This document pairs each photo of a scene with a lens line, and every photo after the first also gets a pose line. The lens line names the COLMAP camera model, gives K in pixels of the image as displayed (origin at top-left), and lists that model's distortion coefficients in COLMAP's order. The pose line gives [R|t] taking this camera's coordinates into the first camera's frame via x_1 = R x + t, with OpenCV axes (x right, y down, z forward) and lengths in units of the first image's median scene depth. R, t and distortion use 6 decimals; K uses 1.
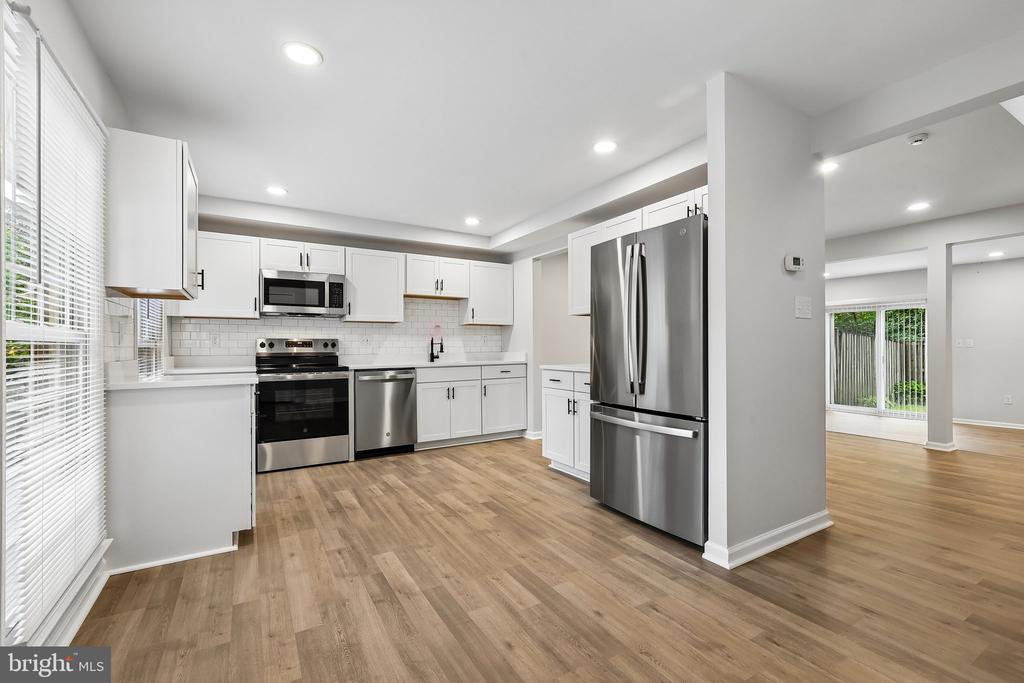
lens RADIAL K [[450.5, 0, 525.4], [0, 450.5, 343.0], [0, 0, 1]] dist [0.002721, 0.000733]
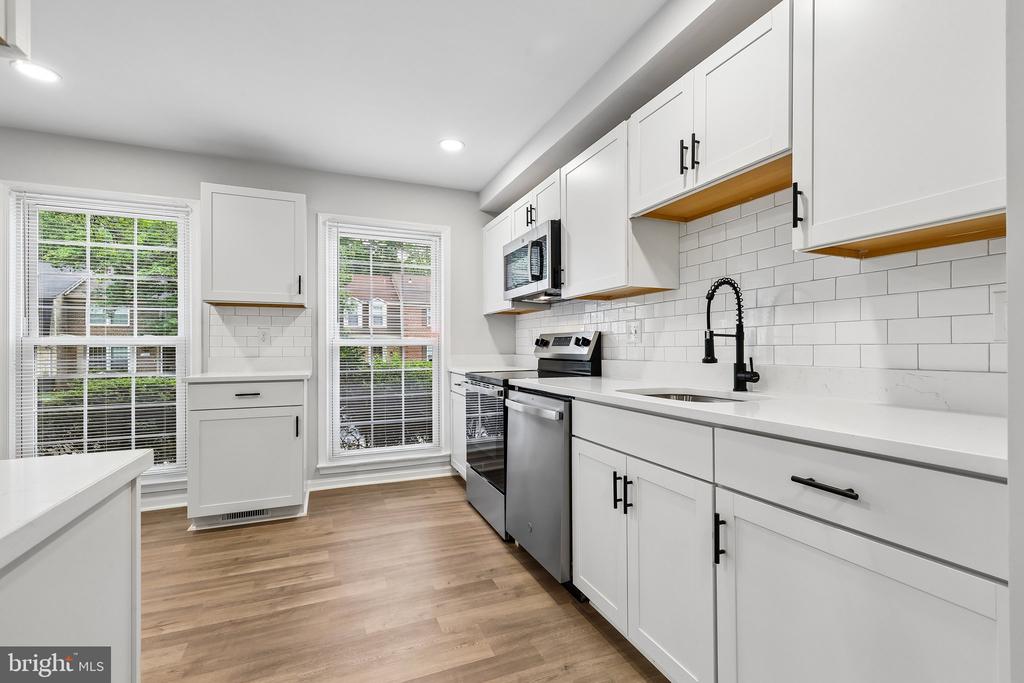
lens RADIAL K [[450.5, 0, 512.3], [0, 450.5, 343.0], [0, 0, 1]] dist [0.002721, 0.000733]
pose [[-0.166551, 0.001533, -0.986032, 0.234461], [0.016155, 0.999869, -0.001174, 0.007100], [0.985901, -0.016124, -0.166553, 1.433591]]
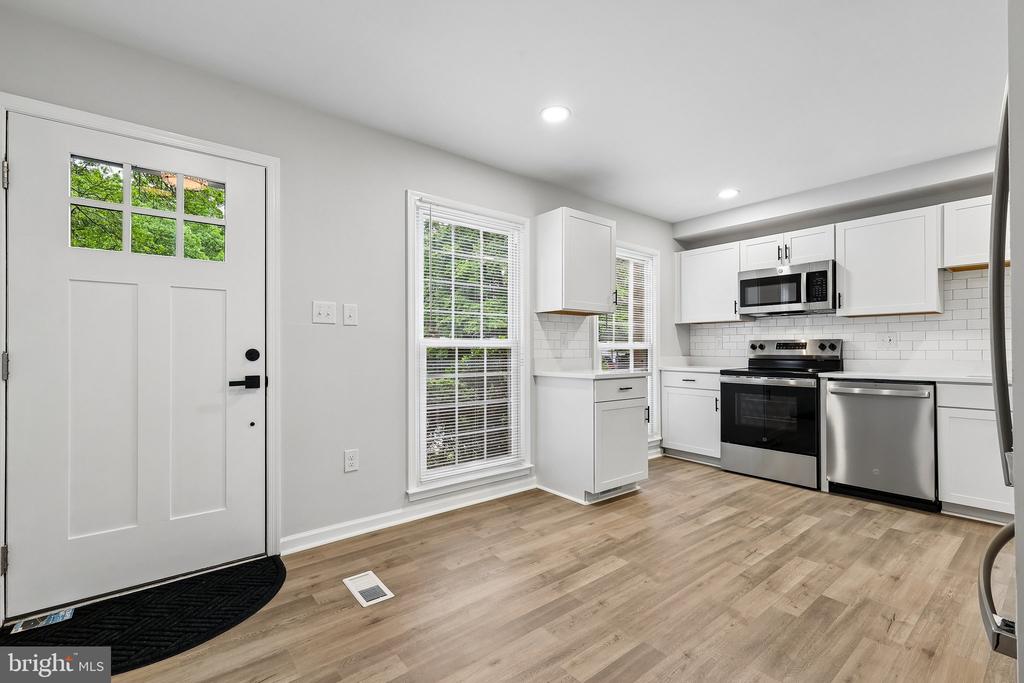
lens RADIAL K [[450.5, 0, 505.1], [0, 450.5, 345.7], [0, 0, 1]] dist [0.002721, 0.000733]
pose [[0.114721, -0.003020, -0.993393, 0.456296], [0.009735, 0.999951, -0.001916, -0.002163], [0.993350, -0.009451, 0.114745, 0.451932]]
